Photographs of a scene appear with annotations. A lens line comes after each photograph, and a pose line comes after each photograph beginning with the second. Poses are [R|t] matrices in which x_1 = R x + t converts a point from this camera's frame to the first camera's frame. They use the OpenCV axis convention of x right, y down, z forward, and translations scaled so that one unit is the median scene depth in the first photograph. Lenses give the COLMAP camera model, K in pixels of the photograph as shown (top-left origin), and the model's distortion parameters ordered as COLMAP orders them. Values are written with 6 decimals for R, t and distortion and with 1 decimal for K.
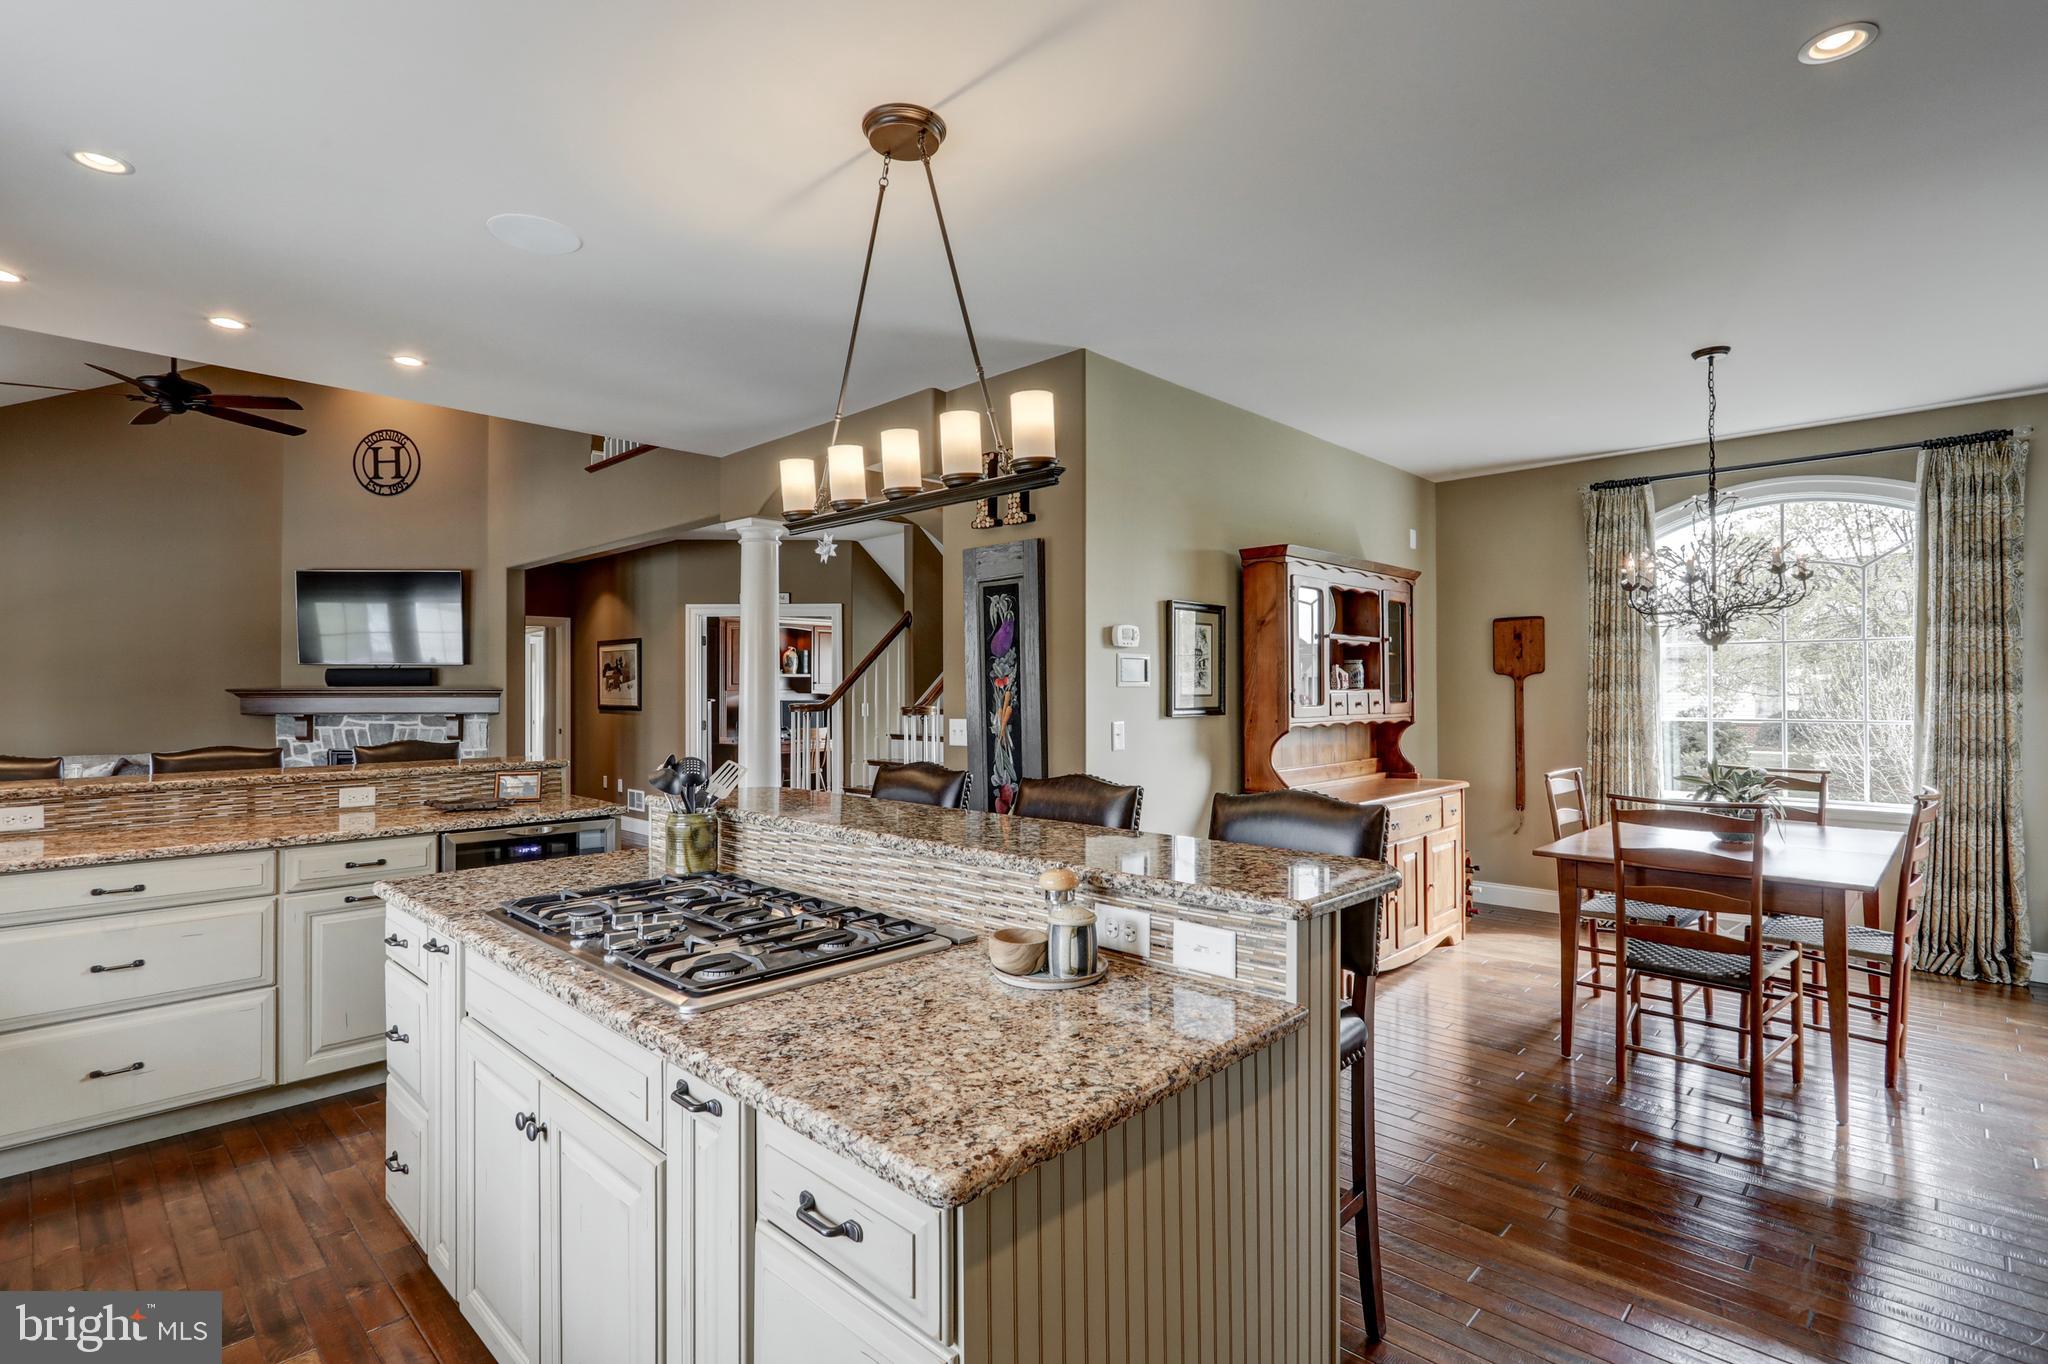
lens RADIAL K [[972.9, 0, 1031.2], [0, 972.9, 681.3], [0, 0, 1]] dist [-0.007709, 0.003893]
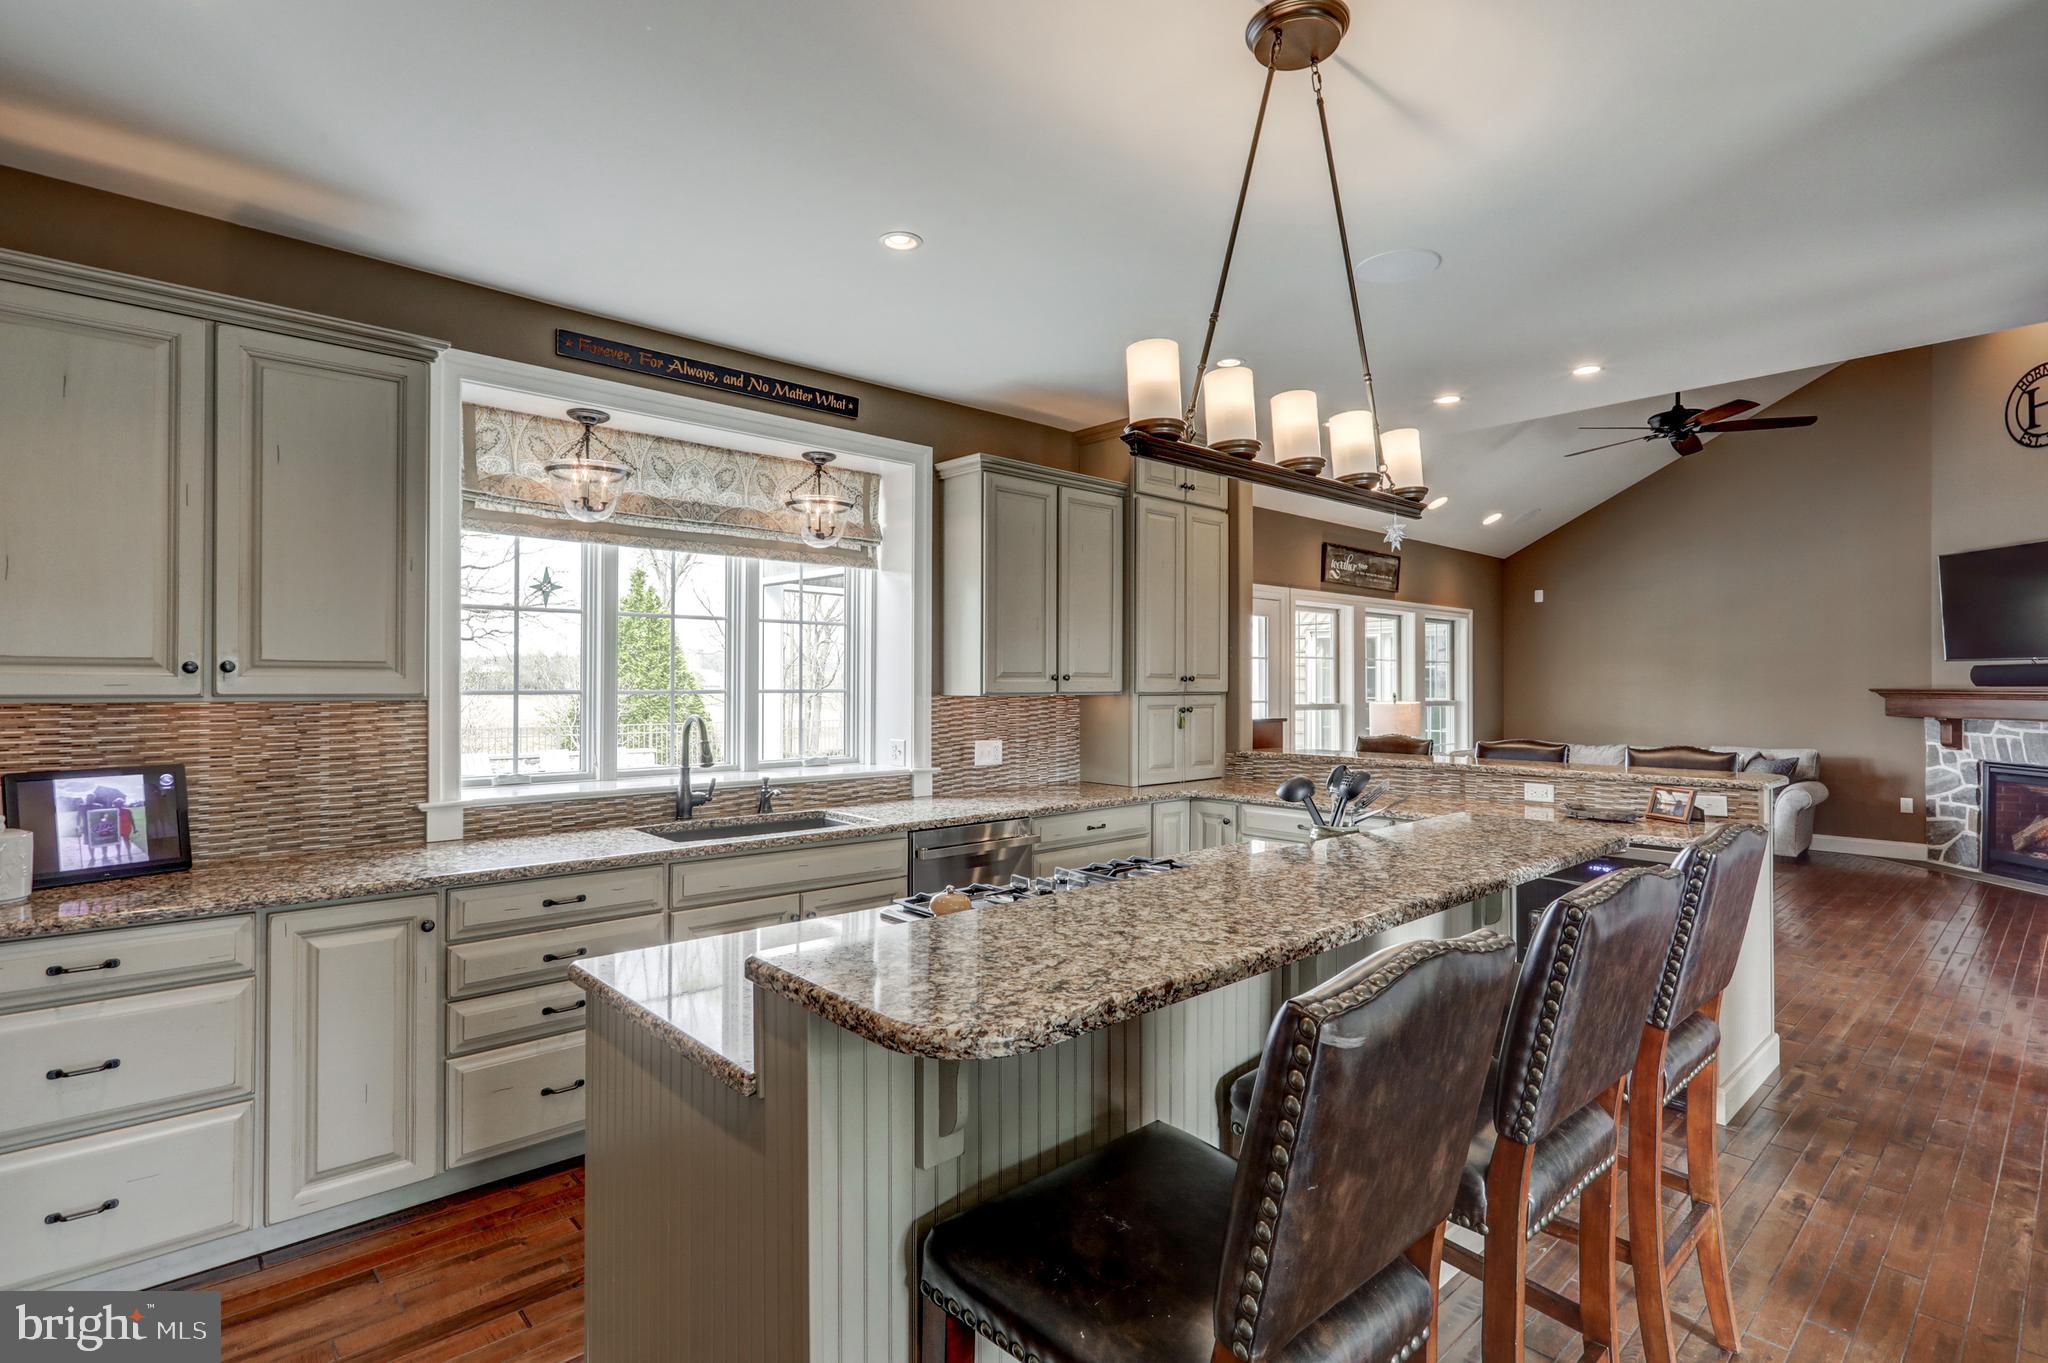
lens RADIAL K [[972.9, 0, 1022.2], [0, 972.9, 677.6], [0, 0, 1]] dist [-0.007709, 0.003893]
pose [[-0.071592, -0.005125, -0.997421, 0.318635], [0.006617, 0.999962, -0.005613, -0.005085], [0.997412, -0.007002, -0.071555, 0.372752]]
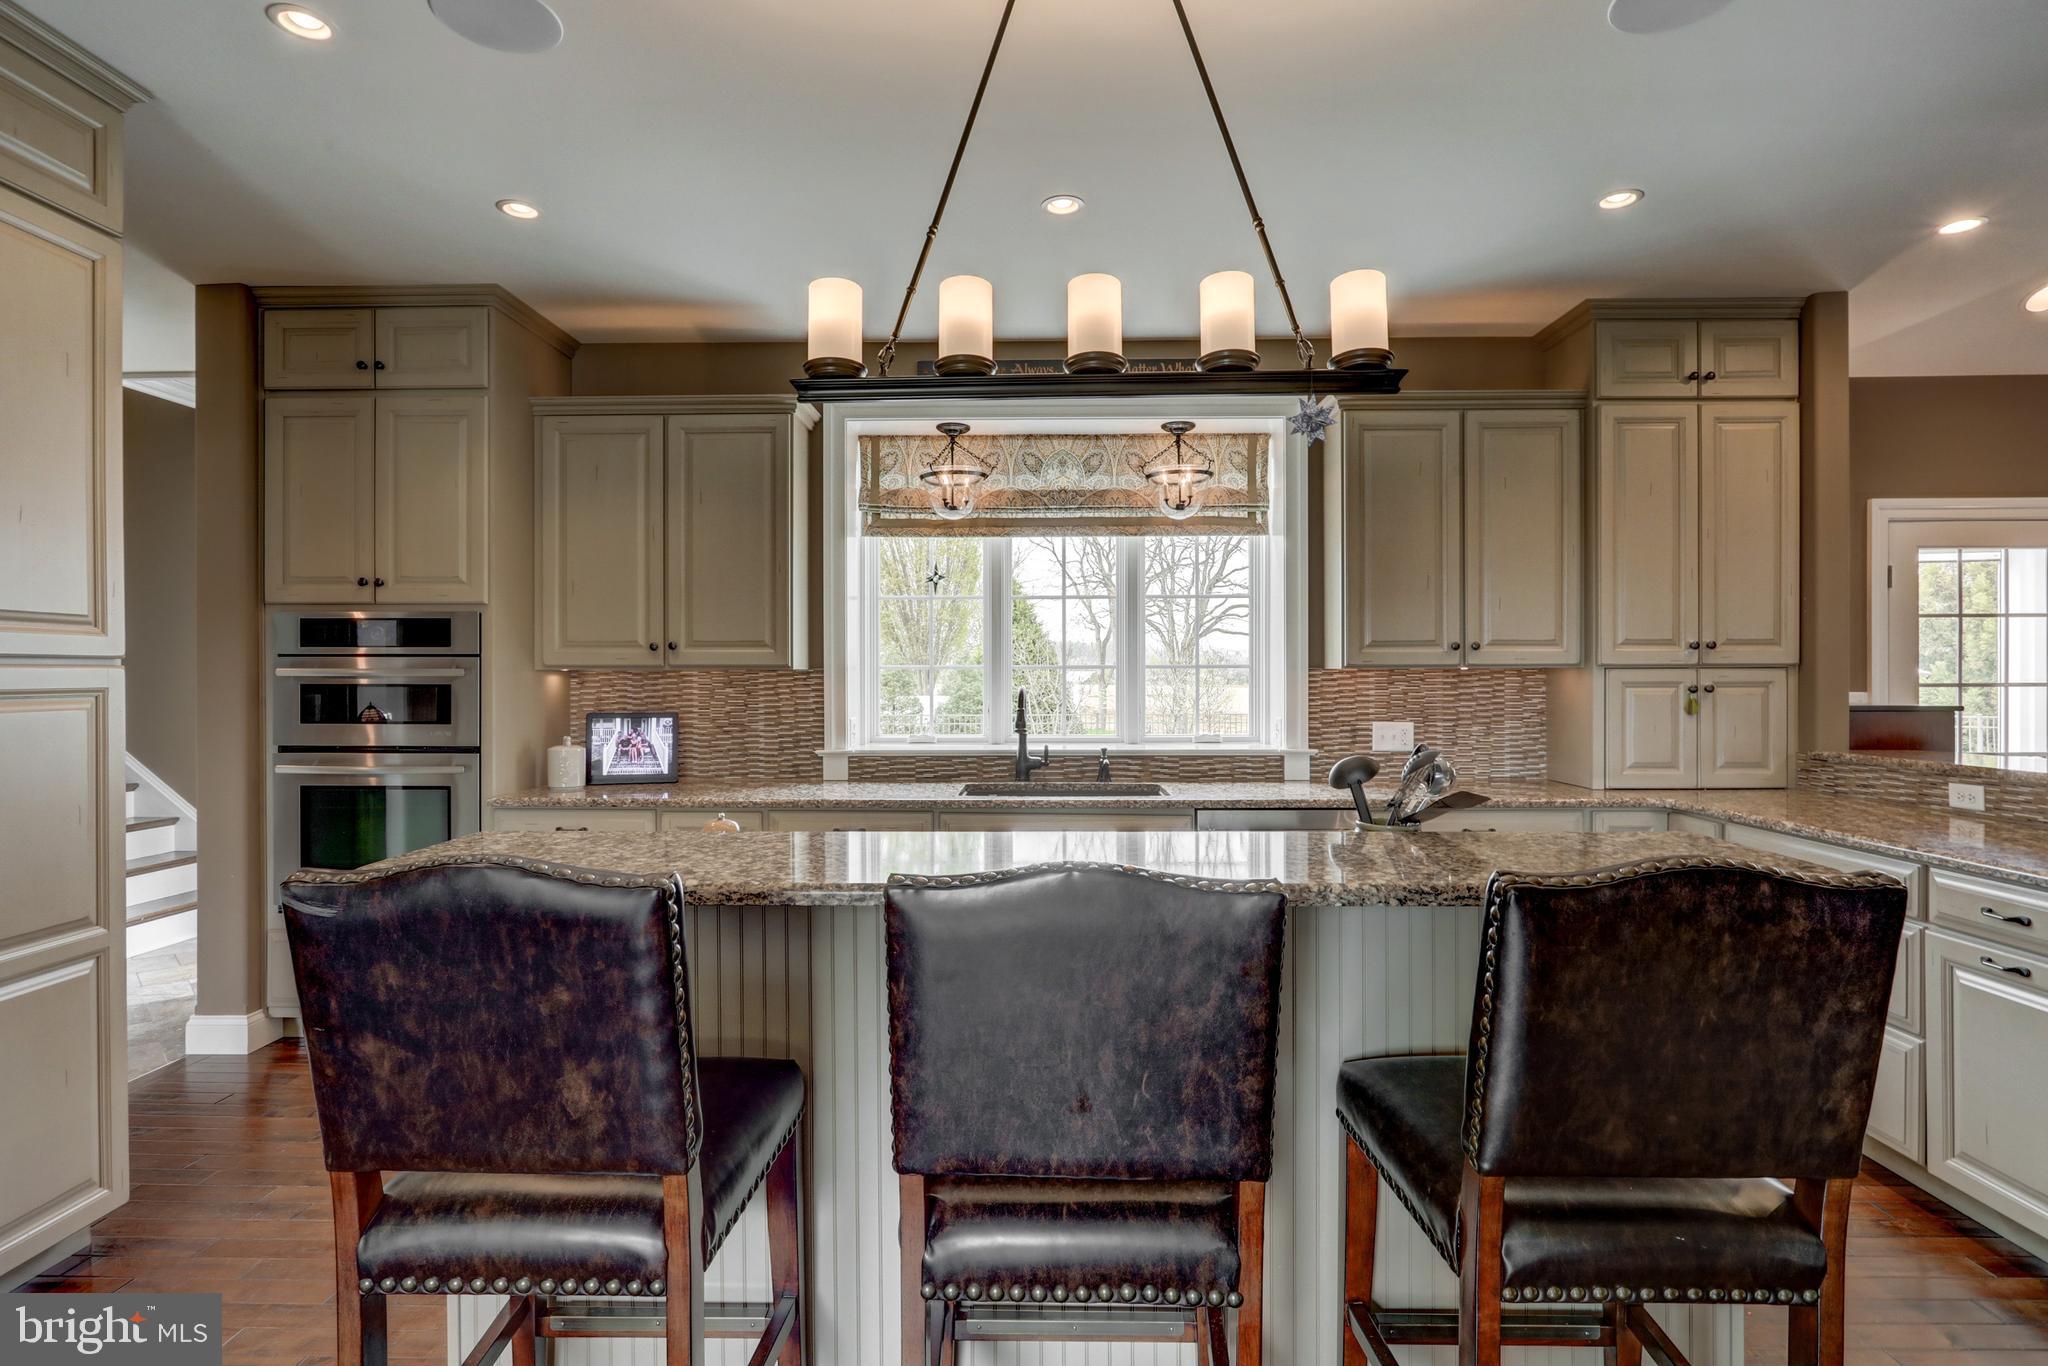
lens RADIAL K [[1015.9, 0, 1025.1], [0, 1015.9, 674.3], [0, 0, 1]] dist [-0.014510, 0.003851]
pose [[-0.738412, 0.002934, -0.674343, 0.176507], [0.008832, 0.999947, -0.005321, 0.011794], [0.674292, -0.009885, -0.738399, 0.678588]]
